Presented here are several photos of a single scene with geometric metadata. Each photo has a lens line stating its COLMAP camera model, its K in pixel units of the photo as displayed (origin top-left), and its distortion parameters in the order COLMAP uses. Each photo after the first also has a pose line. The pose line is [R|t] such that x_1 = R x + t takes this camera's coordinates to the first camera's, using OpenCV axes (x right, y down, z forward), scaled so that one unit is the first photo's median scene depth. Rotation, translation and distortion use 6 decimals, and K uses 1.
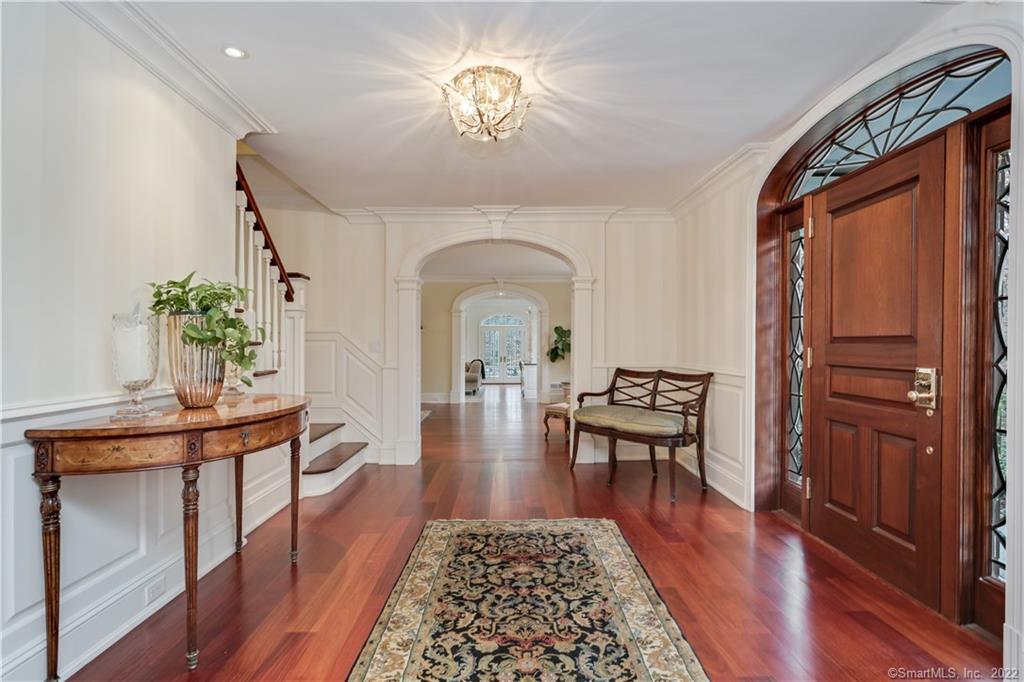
lens RADIAL K [[502.2, 0, 510.6], [0, 502.2, 347.4], [0, 0, 1]] dist [-0.006860, -0.000427]
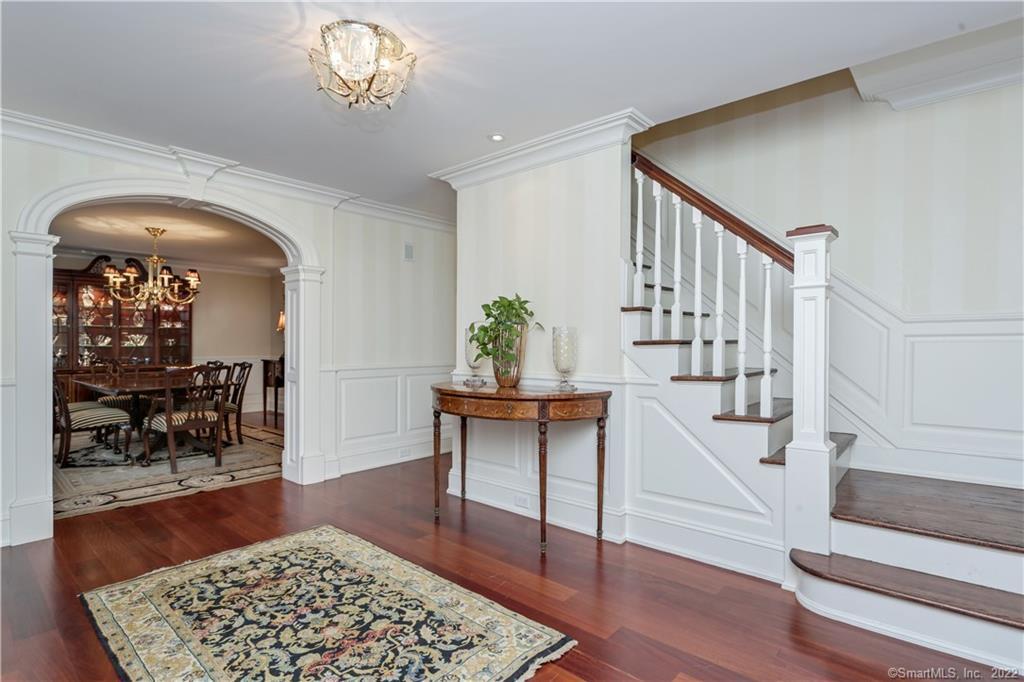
lens RADIAL K [[502.2, 0, 509.4], [0, 502.2, 344.5], [0, 0, 1]] dist [-0.006860, -0.000427]
pose [[-0.662141, 0.003985, -0.749368, 0.471423], [0.003127, 0.999992, 0.002555, -0.006491], [0.749373, -0.000652, -0.662148, 1.917276]]
